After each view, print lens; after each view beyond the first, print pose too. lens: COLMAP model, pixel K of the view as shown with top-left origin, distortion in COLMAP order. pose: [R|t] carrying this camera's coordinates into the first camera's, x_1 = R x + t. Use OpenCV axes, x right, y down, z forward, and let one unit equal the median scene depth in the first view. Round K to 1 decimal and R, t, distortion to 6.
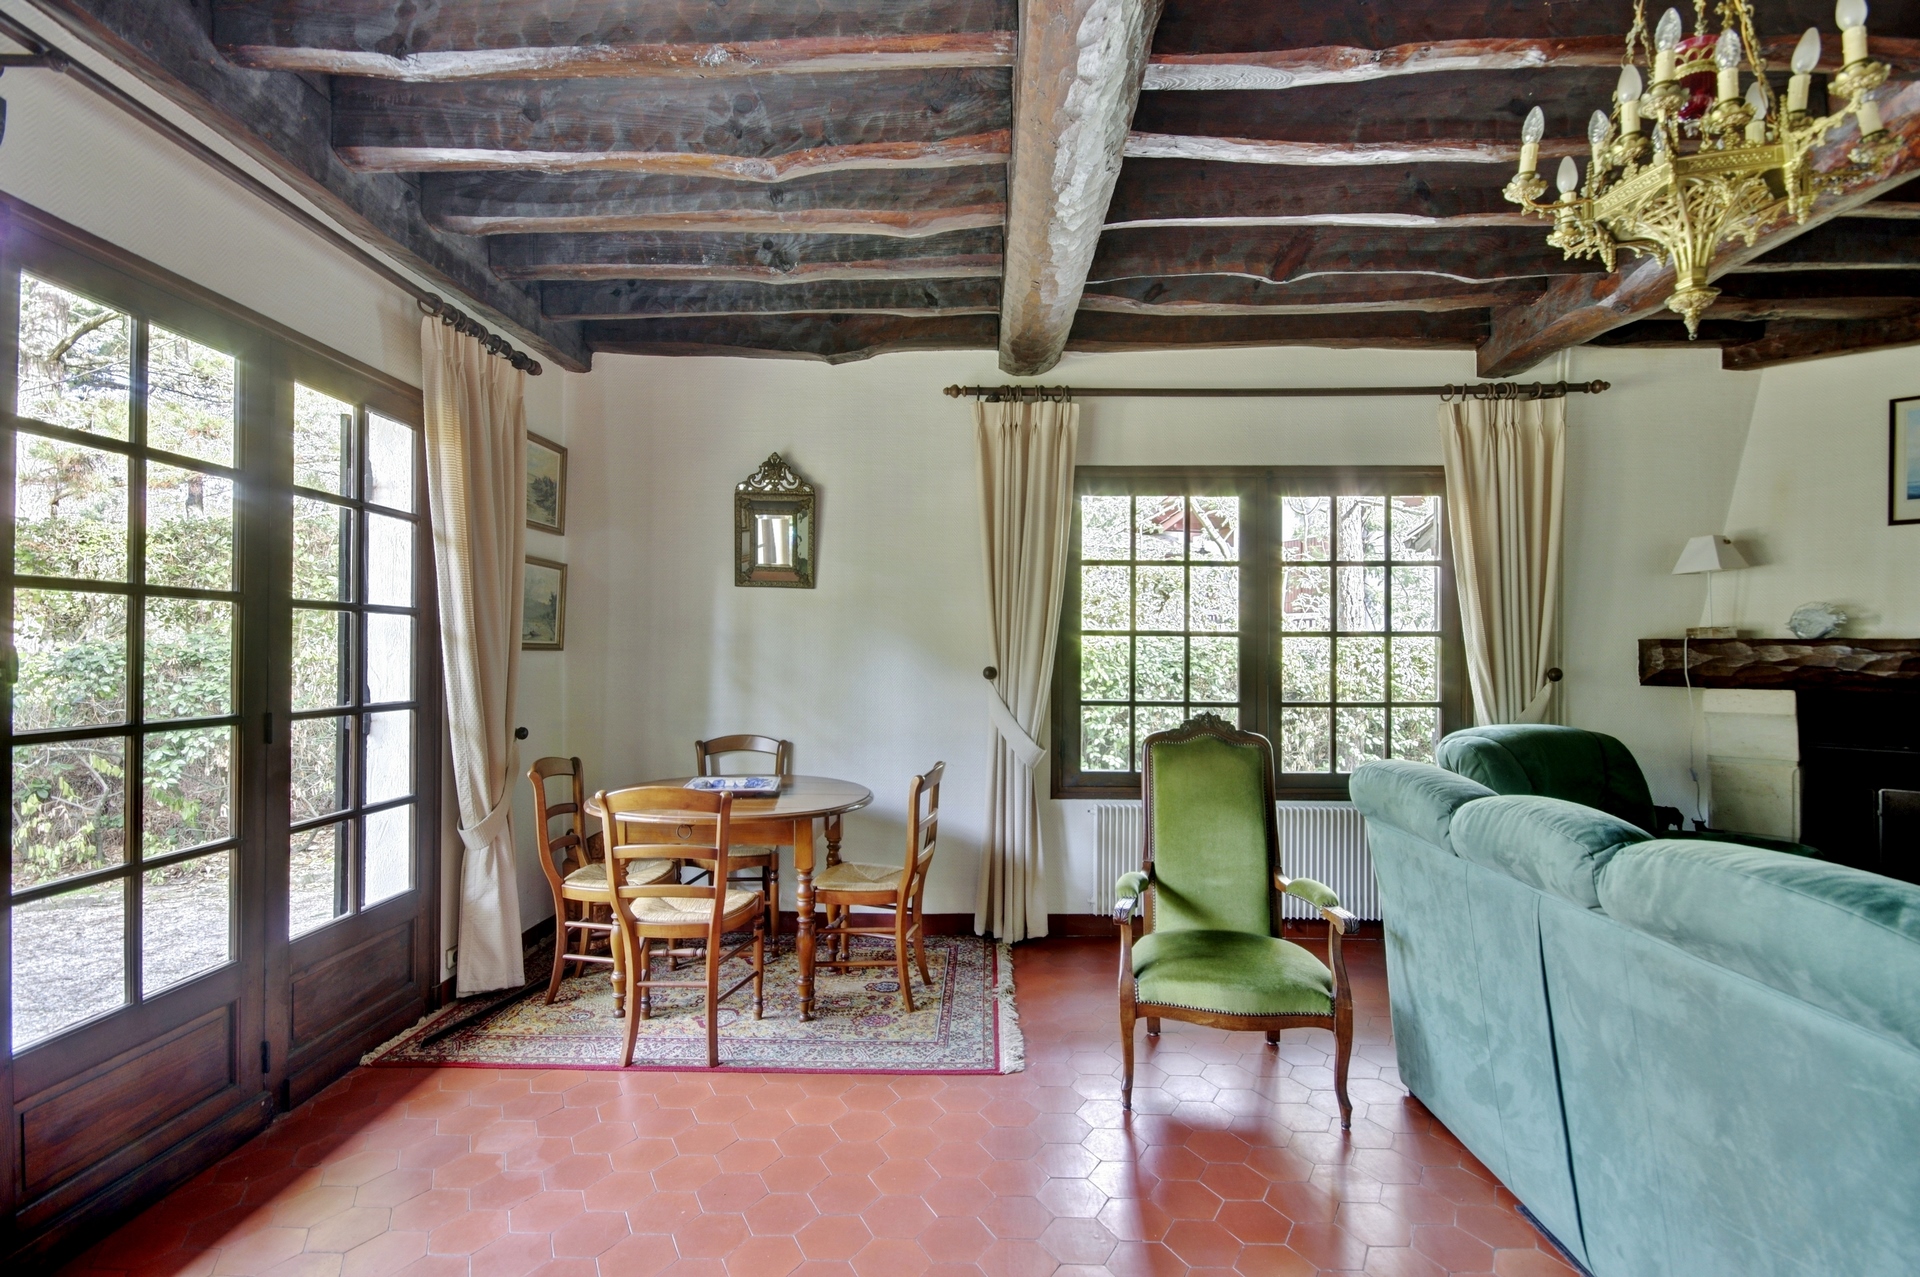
lens RADIAL K [[915.7, 0, 963.3], [0, 915.7, 642.1], [0, 0, 1]] dist [0.000944, -0.000960]
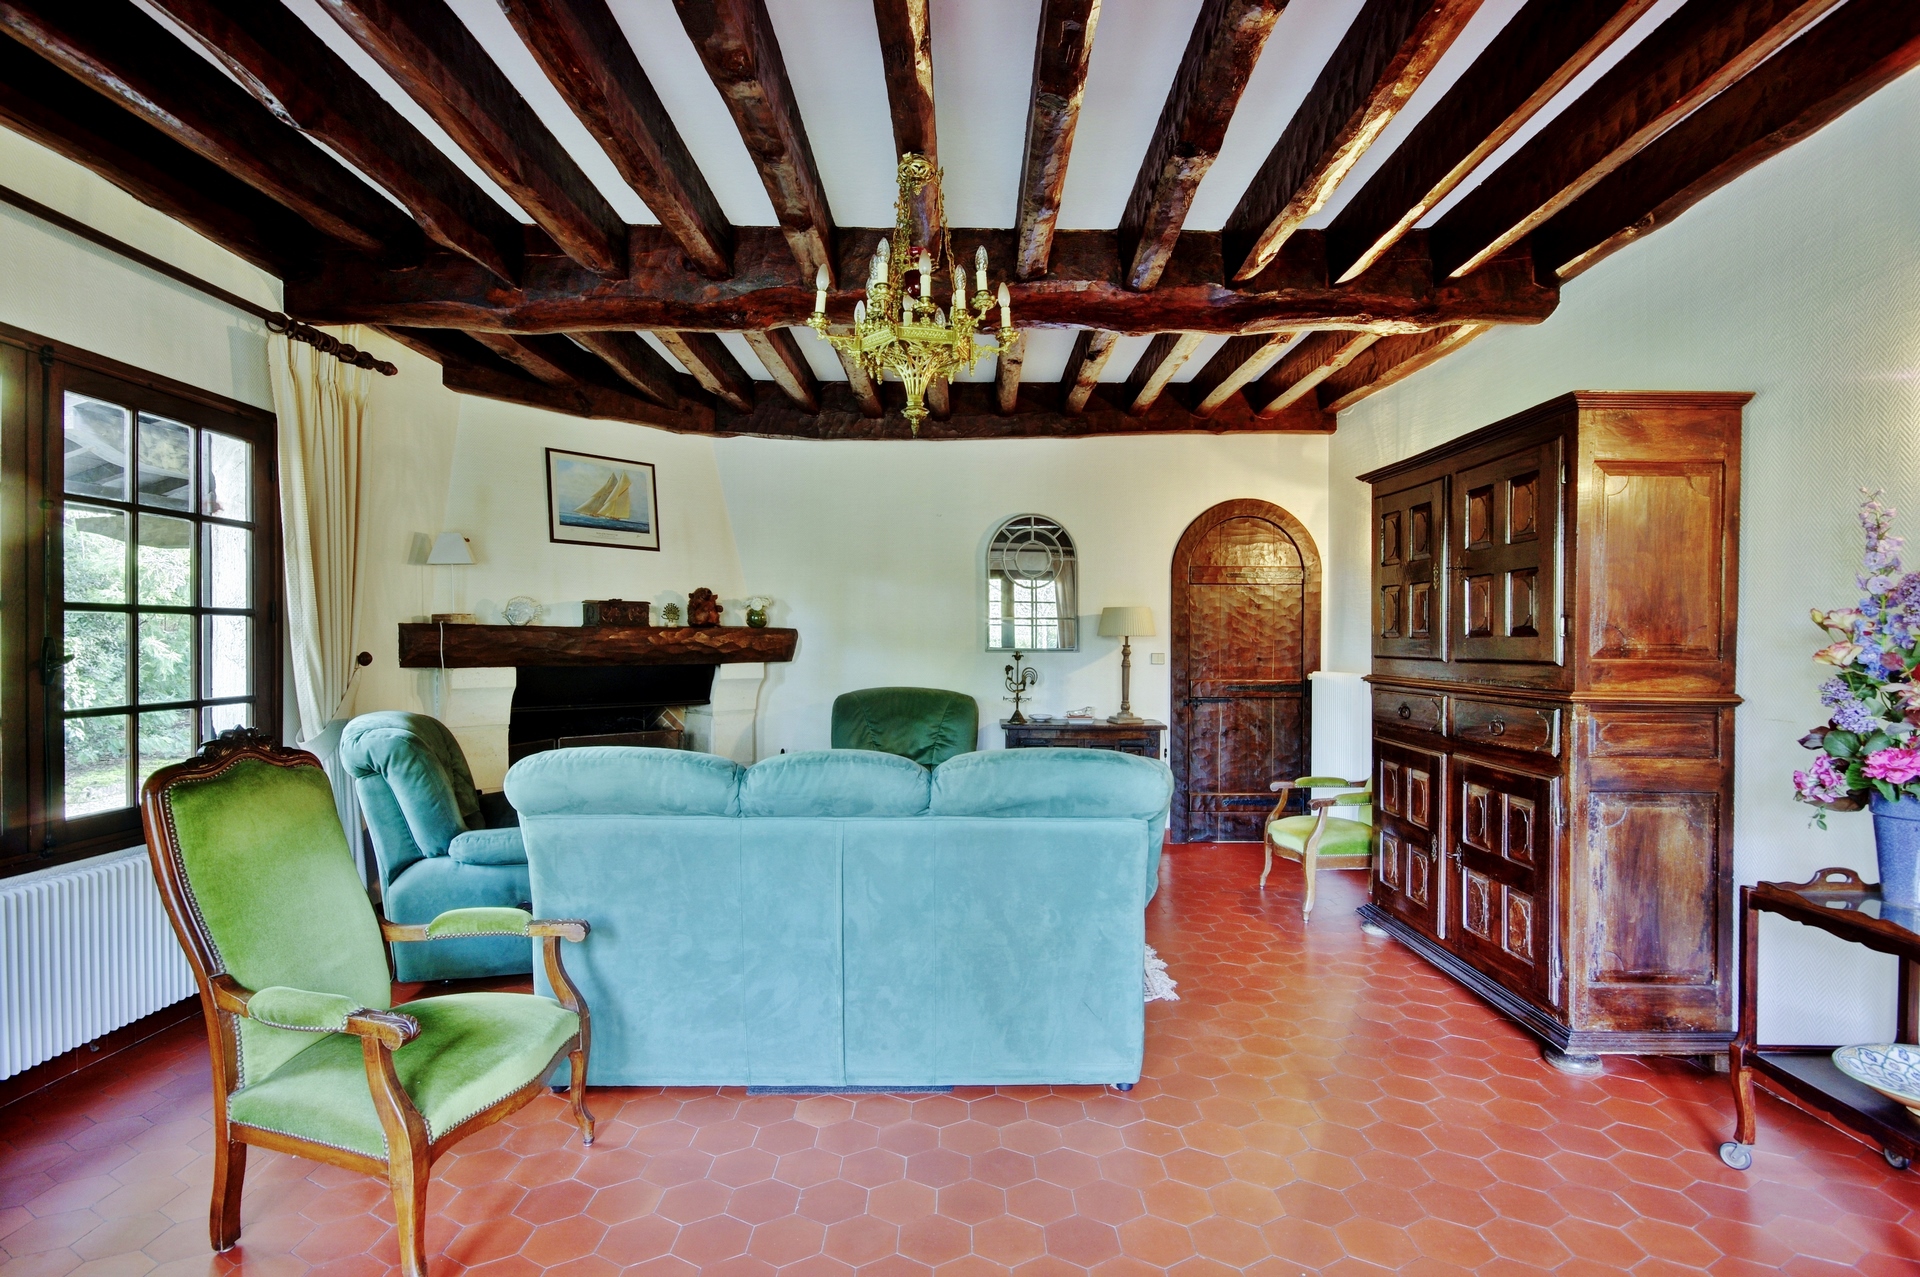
lens RADIAL K [[915.7, 0, 952.5], [0, 915.7, 652.6], [0, 0, 1]] dist [0.000944, -0.000960]
pose [[-0.018548, -0.015337, 0.999710, -0.327765], [-0.018427, 0.999718, 0.014996, 0.003537], [-0.999658, -0.018143, -0.018825, 0.406709]]
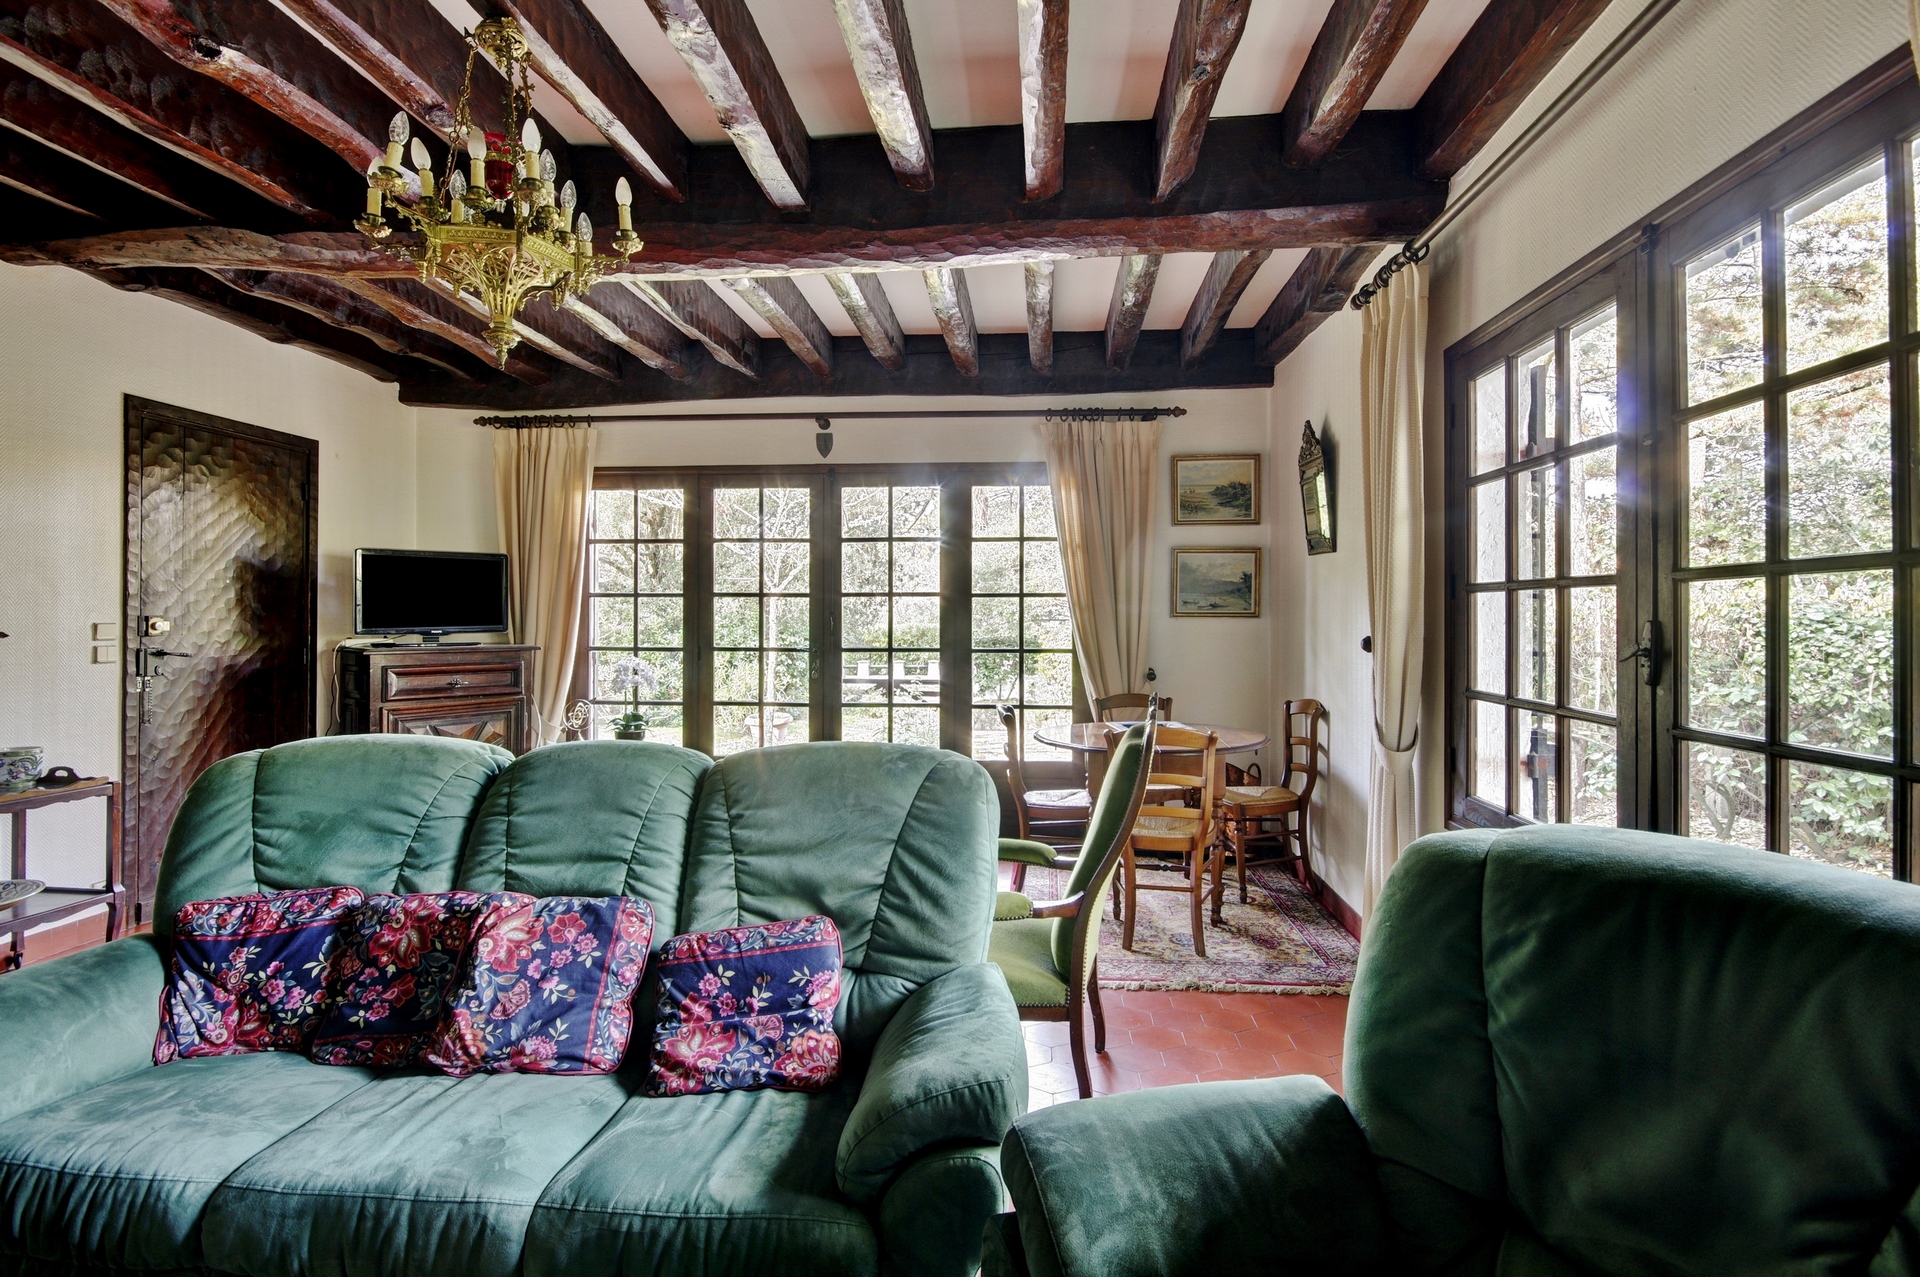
lens RADIAL K [[915.7, 0, 987.7], [0, 915.7, 598.8], [0, 0, 1]] dist [0.000944, -0.000960]
pose [[-0.035326, -0.024725, -0.999070, 0.859008], [0.016443, 0.999544, -0.025318, 0.009537], [0.999241, -0.017322, -0.034903, 0.722562]]
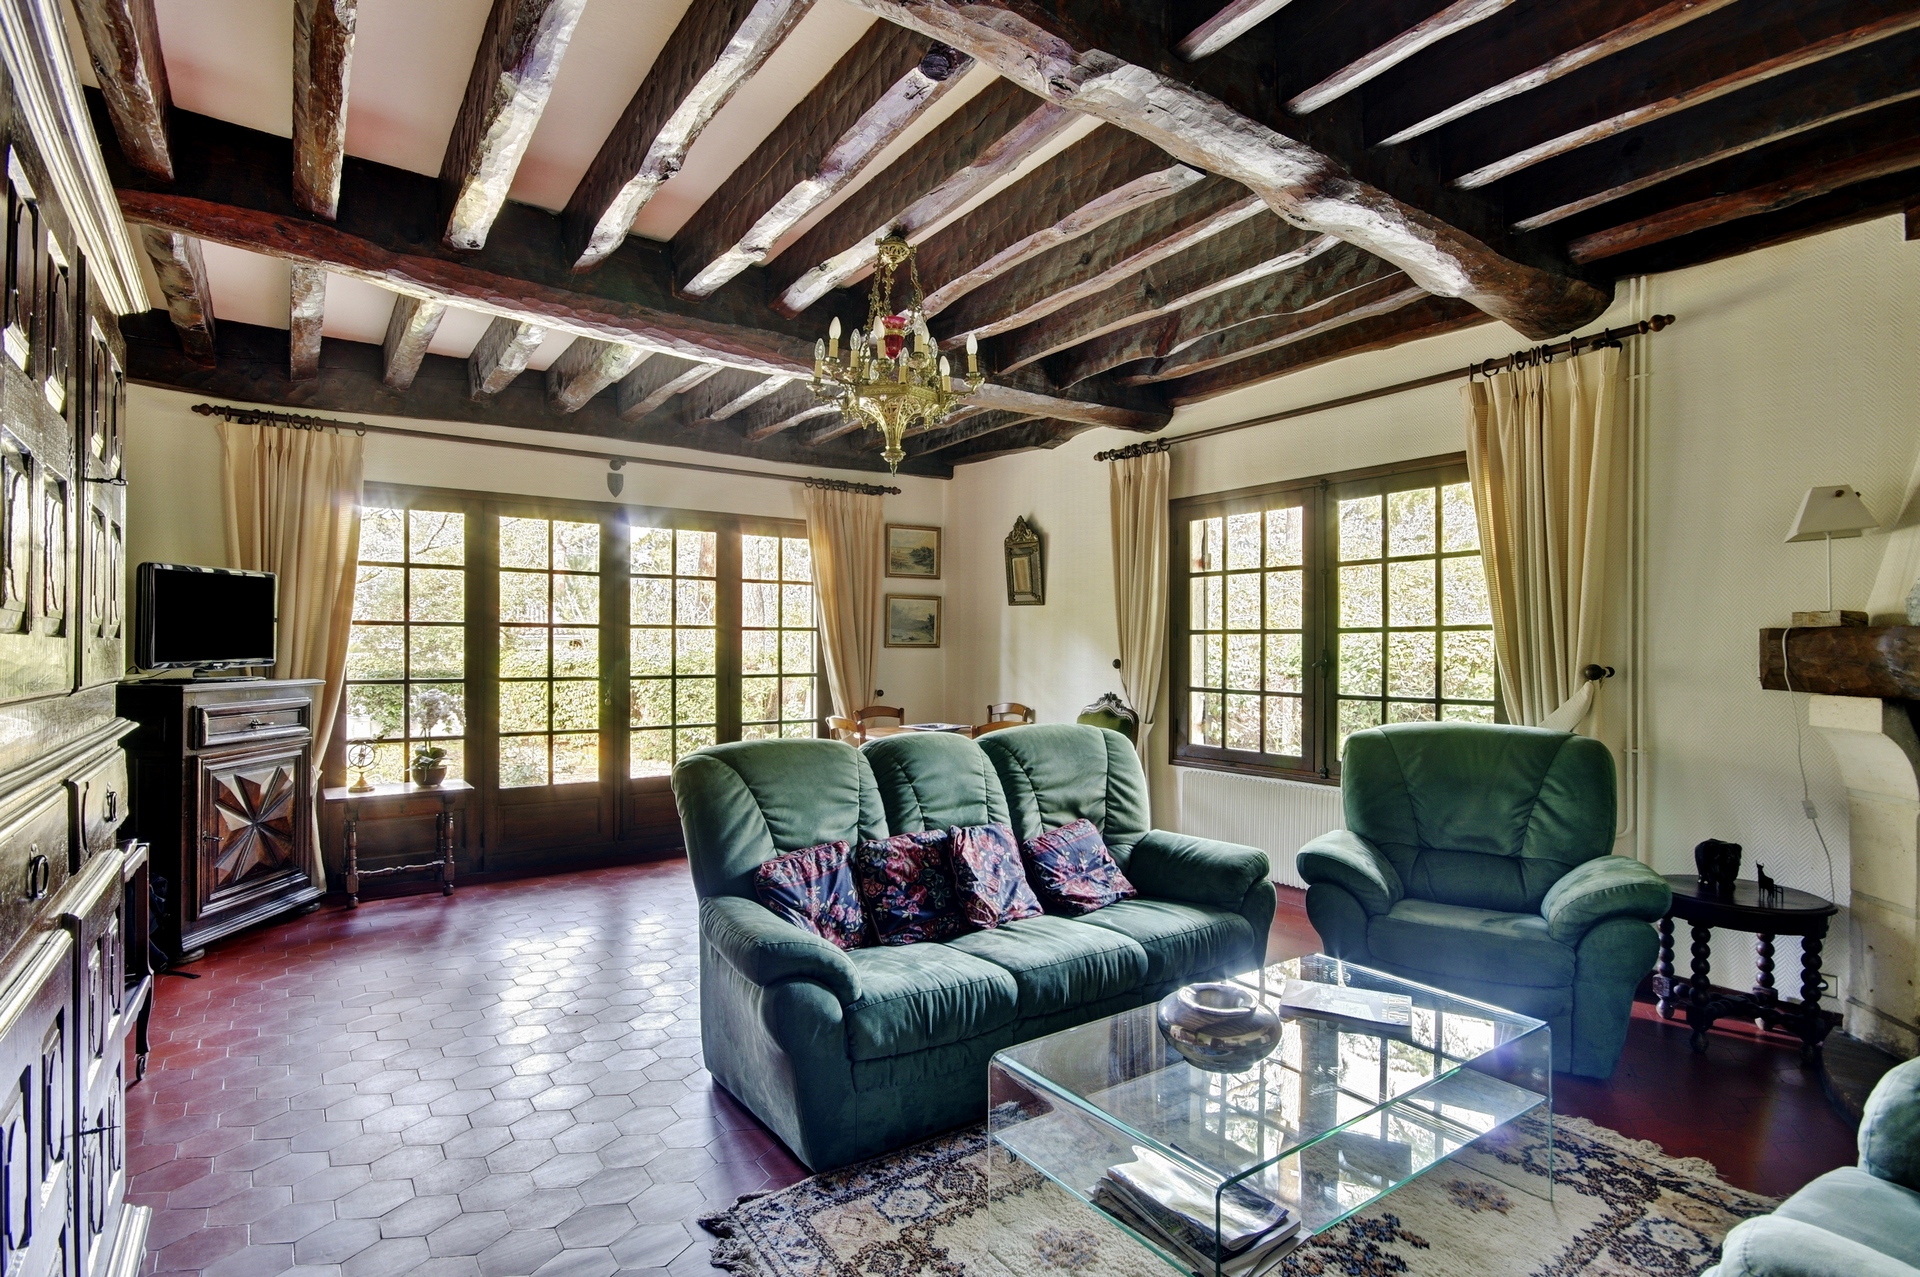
lens RADIAL K [[915.7, 0, 960.1], [0, 915.7, 643.9], [0, 0, 1]] dist [0.000944, -0.000960]
pose [[0.612236, -0.006833, -0.790646, 0.979079], [0.015436, 0.999875, 0.003311, -0.003313], [0.790525, -0.014231, 0.612265, -0.002951]]
